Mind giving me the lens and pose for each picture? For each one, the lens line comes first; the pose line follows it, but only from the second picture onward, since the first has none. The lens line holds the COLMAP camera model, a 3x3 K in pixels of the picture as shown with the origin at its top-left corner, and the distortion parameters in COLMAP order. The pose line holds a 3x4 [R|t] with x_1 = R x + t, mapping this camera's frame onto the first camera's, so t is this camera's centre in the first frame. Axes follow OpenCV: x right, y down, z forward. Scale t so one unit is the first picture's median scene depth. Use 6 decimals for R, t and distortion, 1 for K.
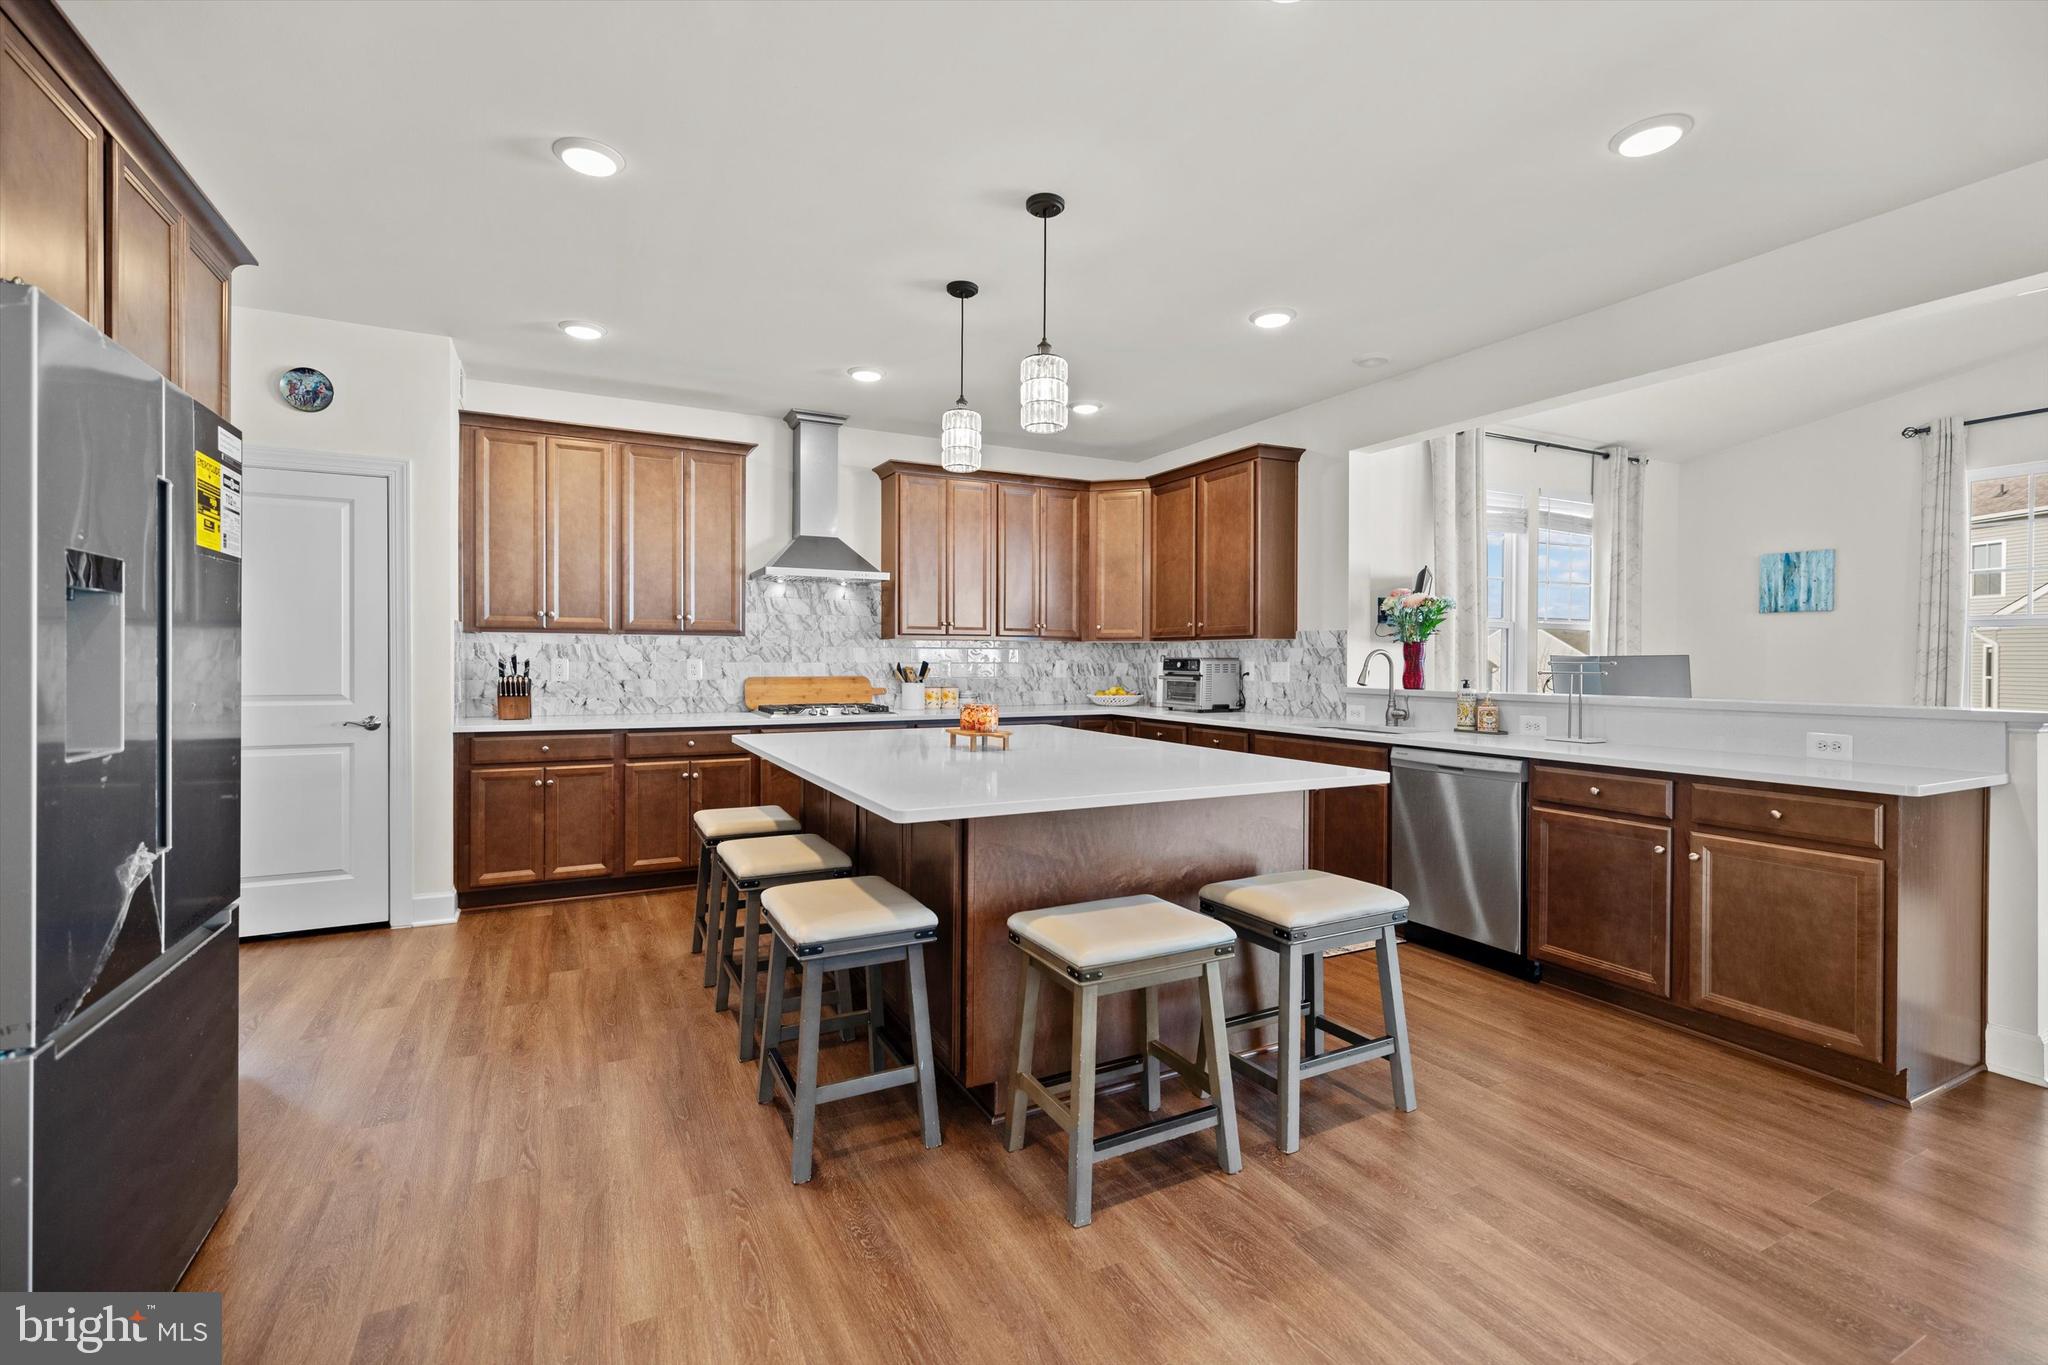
lens RADIAL K [[888.9, 0, 1022.0], [0, 888.9, 665.2], [0, 0, 1]] dist [0.003724, 0.000148]
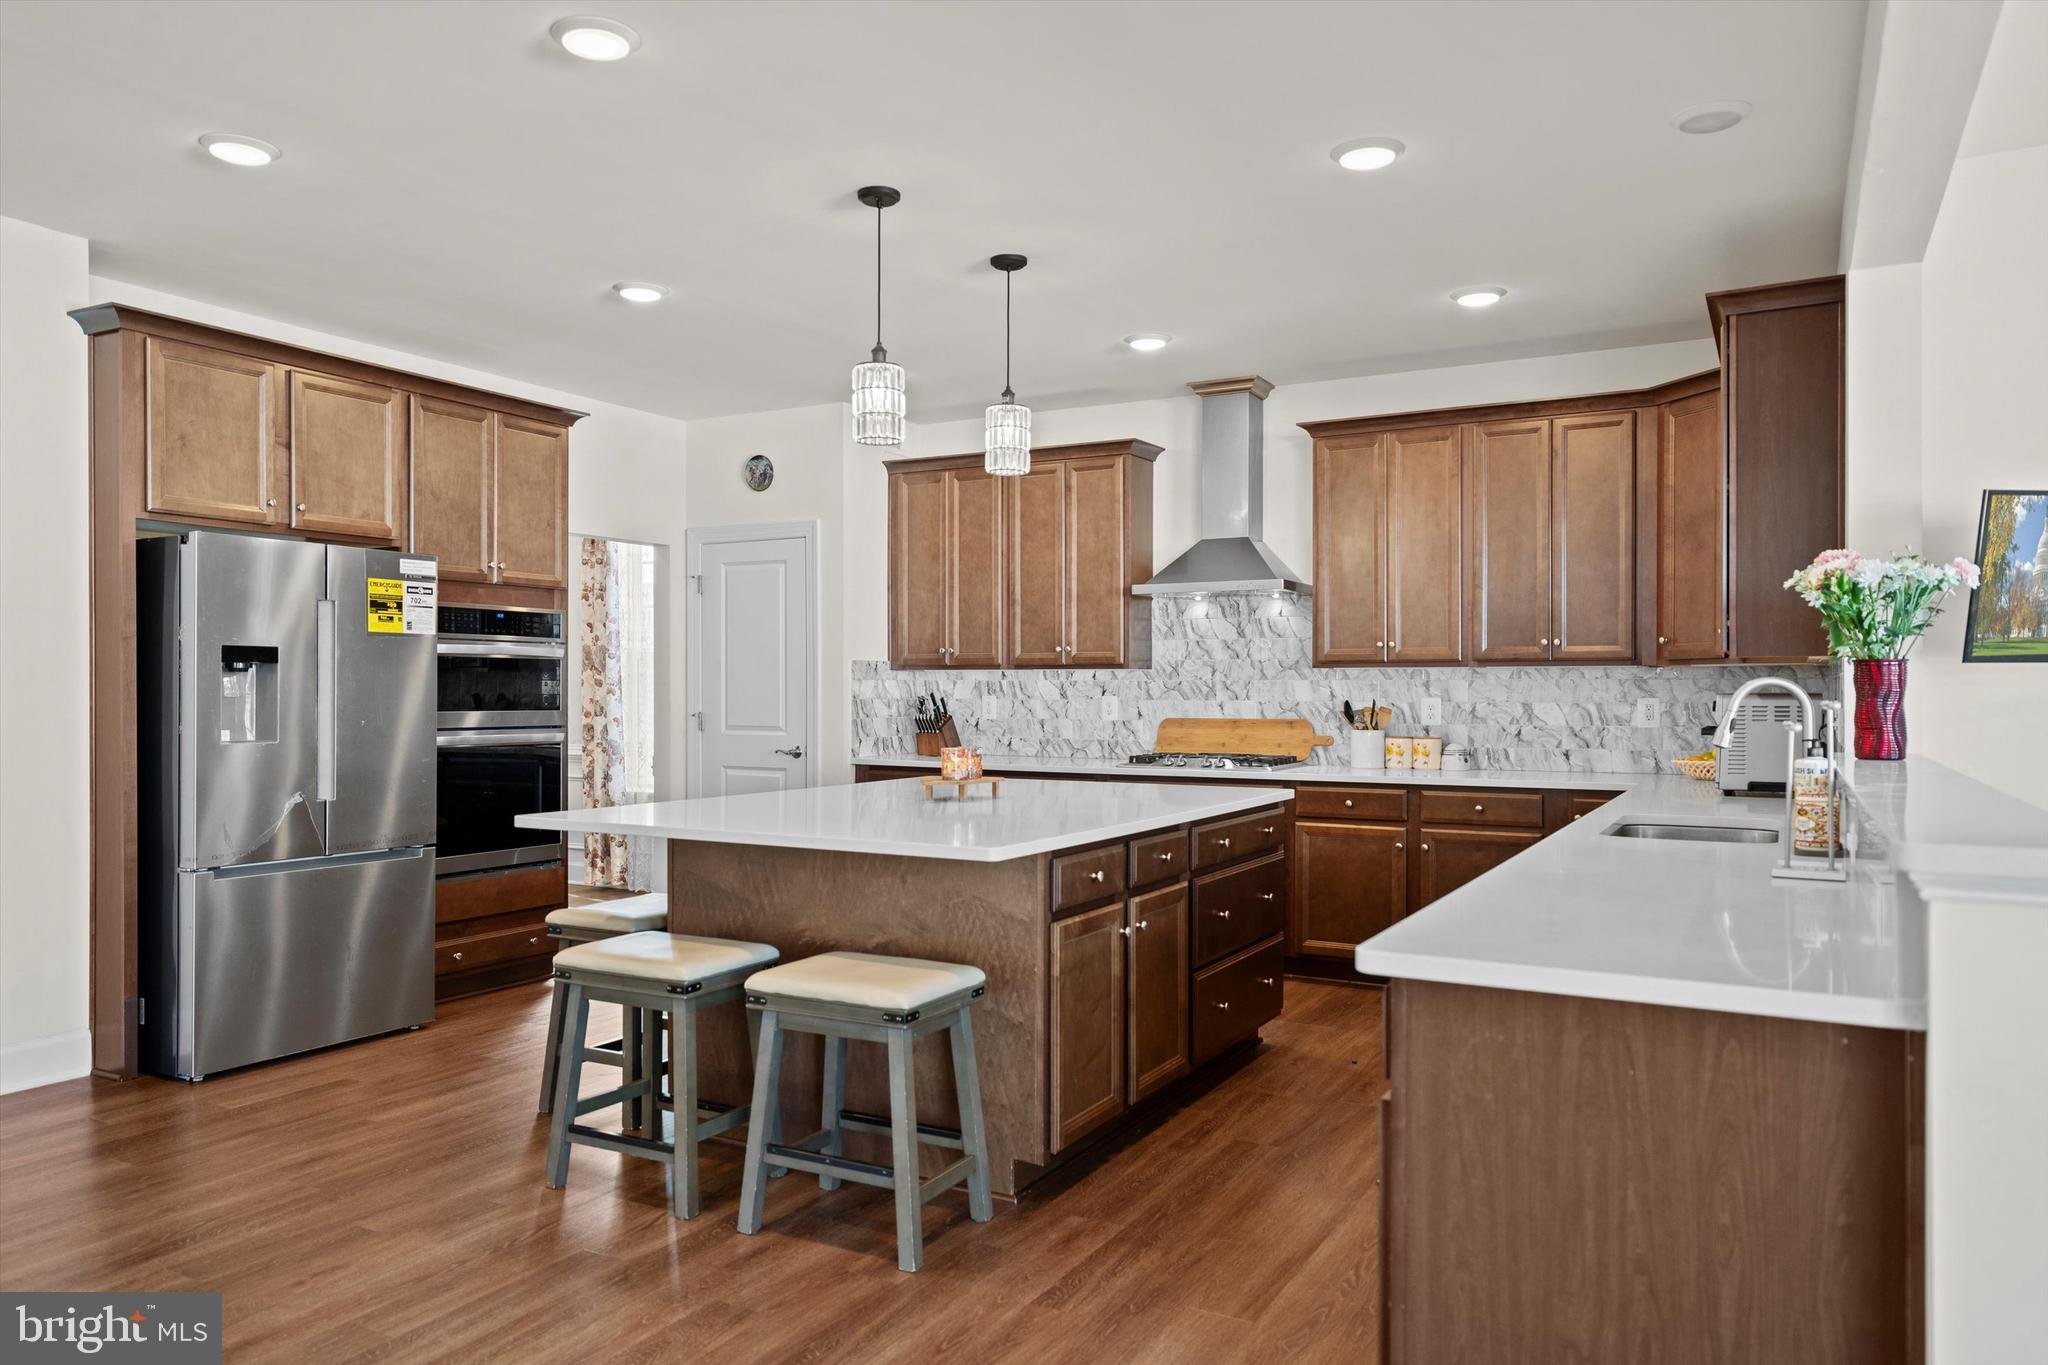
lens RADIAL K [[1390.7, 0, 1022.1], [0, 1390.7, 689.6], [0, 0, 1]] dist [-0.006513, -0.000434]
pose [[0.557981, -0.004071, -0.829844, 0.689255], [-0.005409, 0.999949, -0.008543, -0.001254], [0.829836, 0.009255, 0.557931, 0.180085]]
